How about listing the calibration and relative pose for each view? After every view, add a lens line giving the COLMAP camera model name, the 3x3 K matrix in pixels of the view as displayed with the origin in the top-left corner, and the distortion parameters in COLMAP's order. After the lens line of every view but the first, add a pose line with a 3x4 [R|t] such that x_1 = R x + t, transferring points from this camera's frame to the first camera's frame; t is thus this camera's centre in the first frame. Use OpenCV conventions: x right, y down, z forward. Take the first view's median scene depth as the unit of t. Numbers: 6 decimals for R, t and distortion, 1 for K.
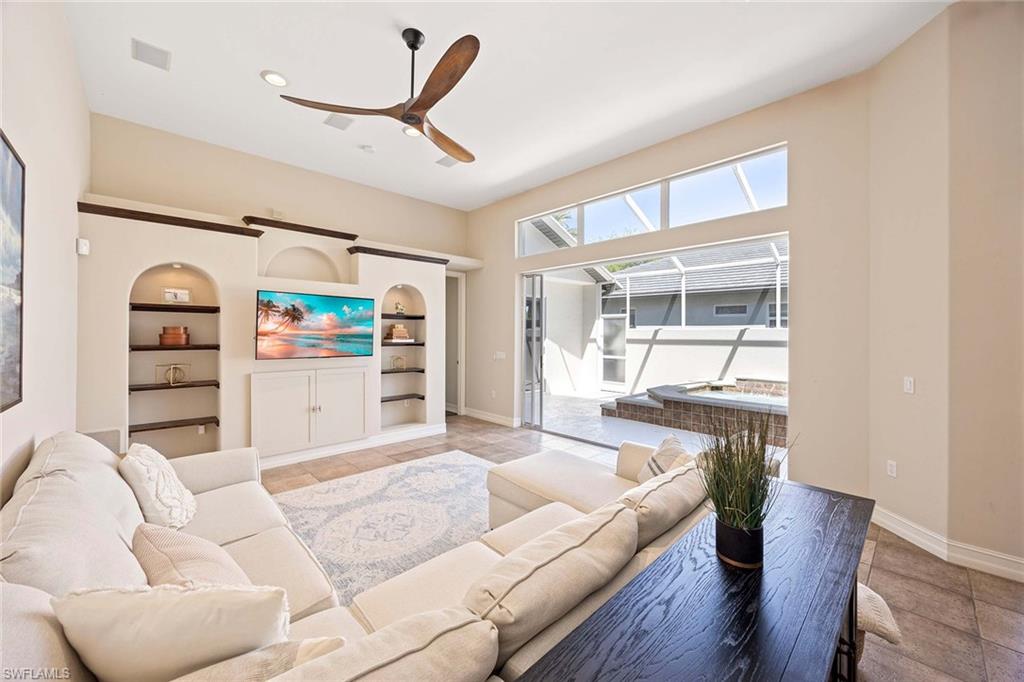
lens RADIAL K [[394.0, 0, 515.8], [0, 394.0, 332.8], [0, 0, 1]] dist [-0.001434, 0.000512]
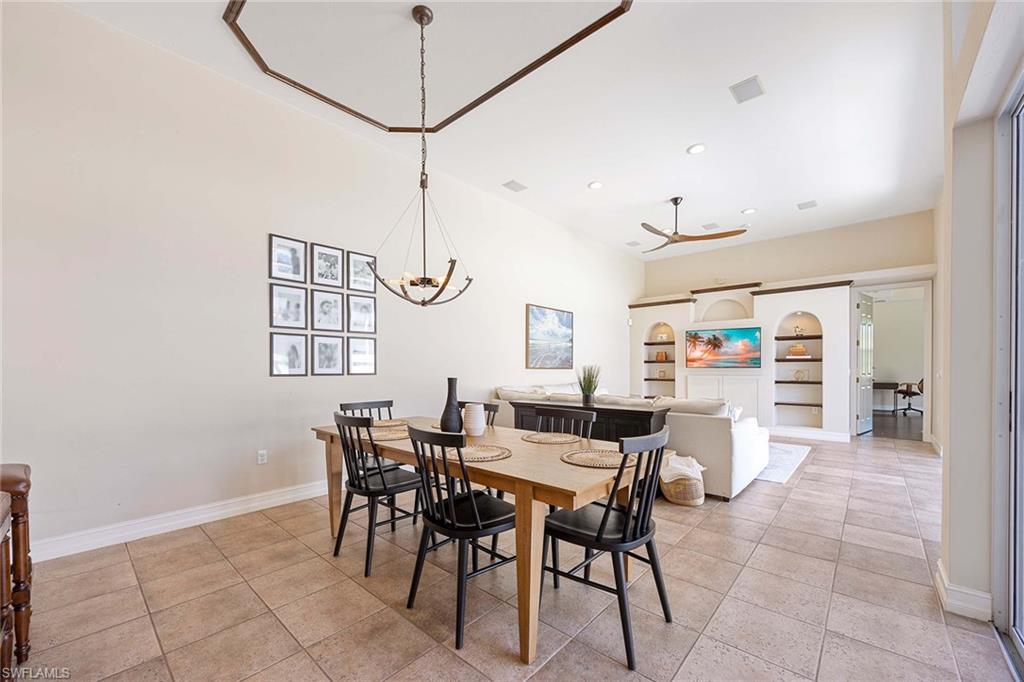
lens RADIAL K [[394.0, 0, 501.9], [0, 394.0, 369.8], [0, 0, 1]] dist [-0.001434, 0.000512]
pose [[0.059021, 0.004751, -0.998245, 0.943554], [0.005859, 0.999970, 0.005106, 0.050582], [0.998240, -0.006150, 0.058992, 0.000764]]
